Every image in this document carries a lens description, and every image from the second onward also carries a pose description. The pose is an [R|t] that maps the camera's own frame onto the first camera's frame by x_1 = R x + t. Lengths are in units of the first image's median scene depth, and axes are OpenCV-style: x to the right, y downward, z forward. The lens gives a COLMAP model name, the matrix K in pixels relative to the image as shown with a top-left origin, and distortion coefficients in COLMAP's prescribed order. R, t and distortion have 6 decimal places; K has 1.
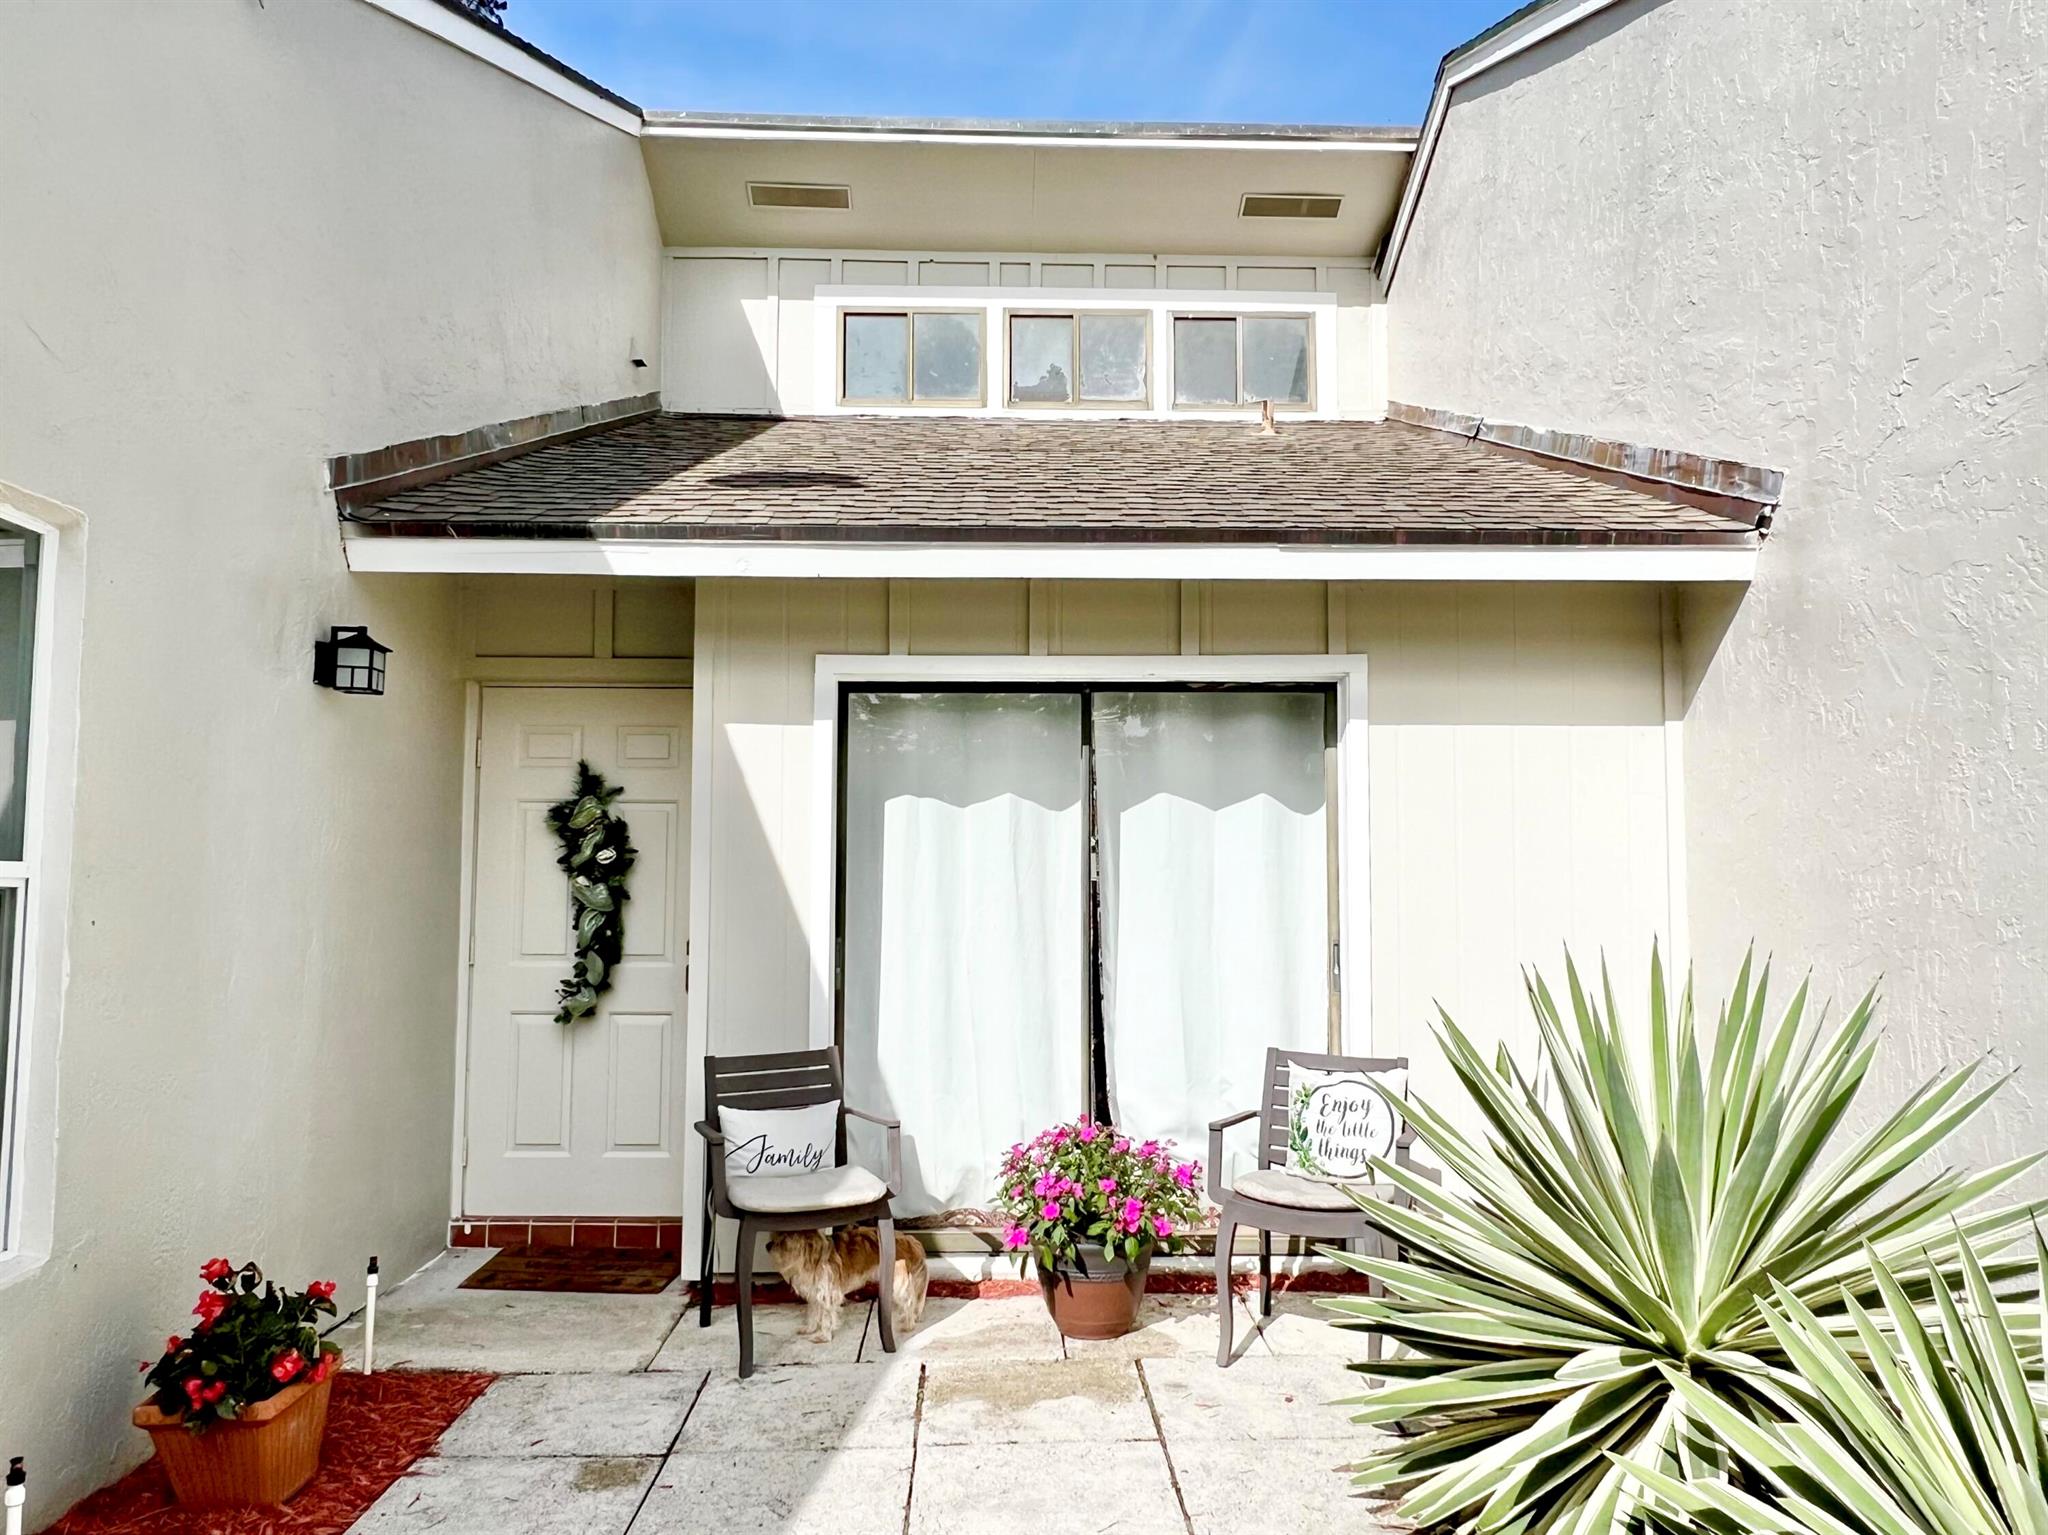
lens RADIAL K [[1372.9, 0, 1026.5], [0, 1372.9, 776.0], [0, 0, 1]] dist [-0.003326, -0.003544]
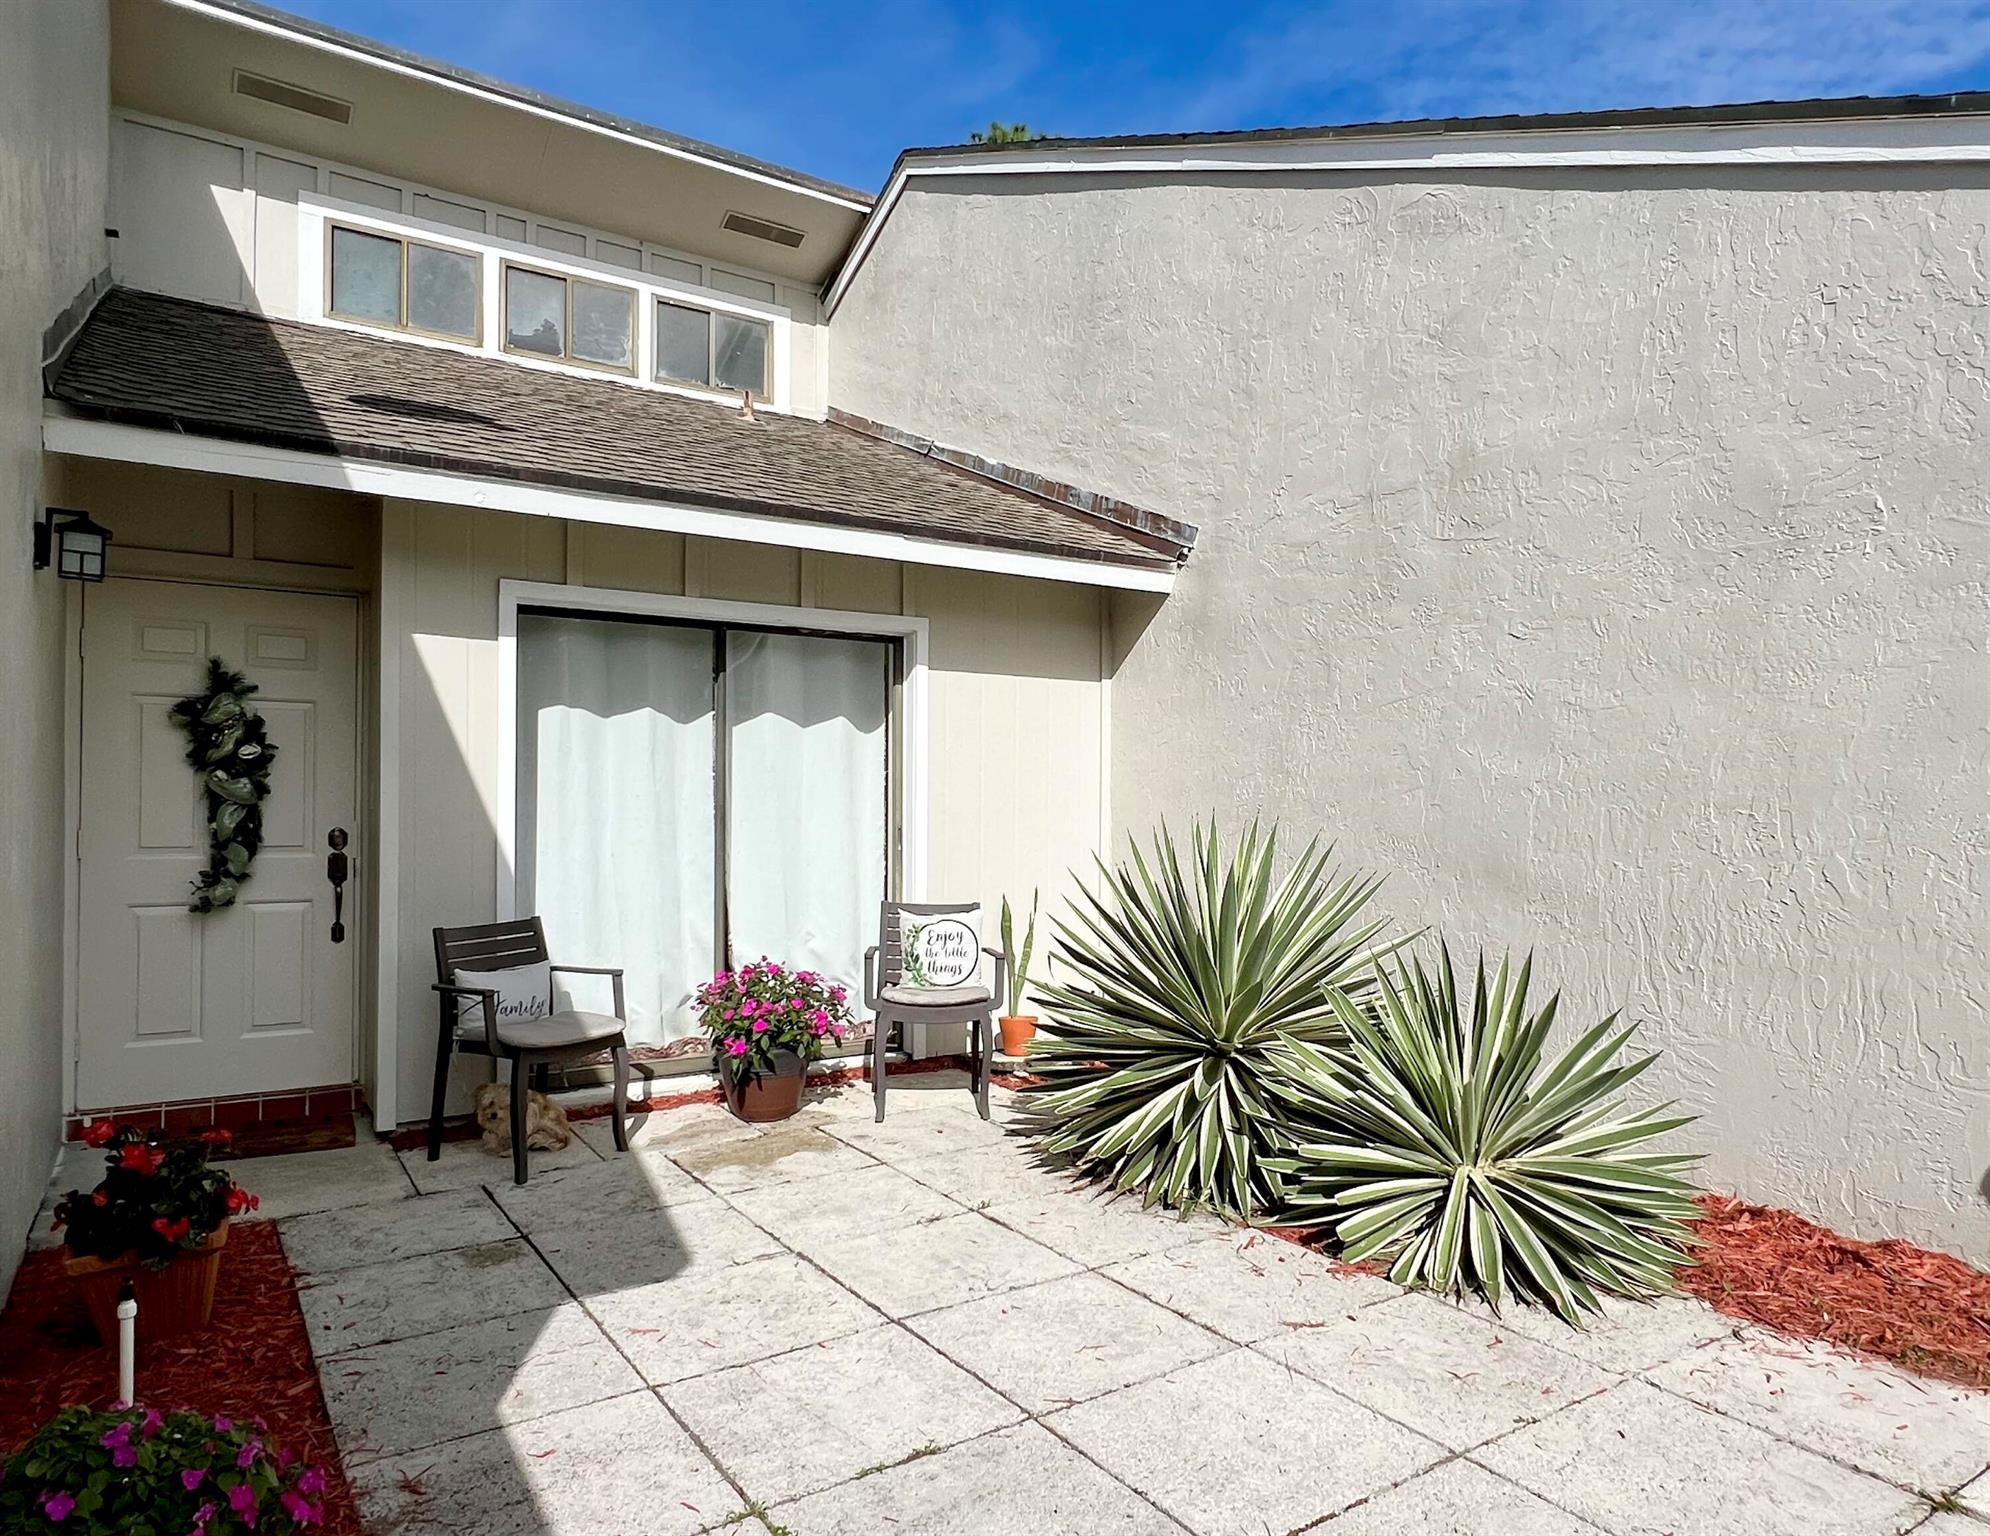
lens RADIAL K [[1215.7, 0, 1006.6], [0, 1215.7, 771.1], [0, 0, 1]] dist [-0.005859, 0.000091]
pose [[0.851237, 0.016356, 0.524526, -0.311935], [-0.044732, 0.998138, 0.041470, 0.009874], [-0.522871, -0.058764, 0.850384, -0.083699]]
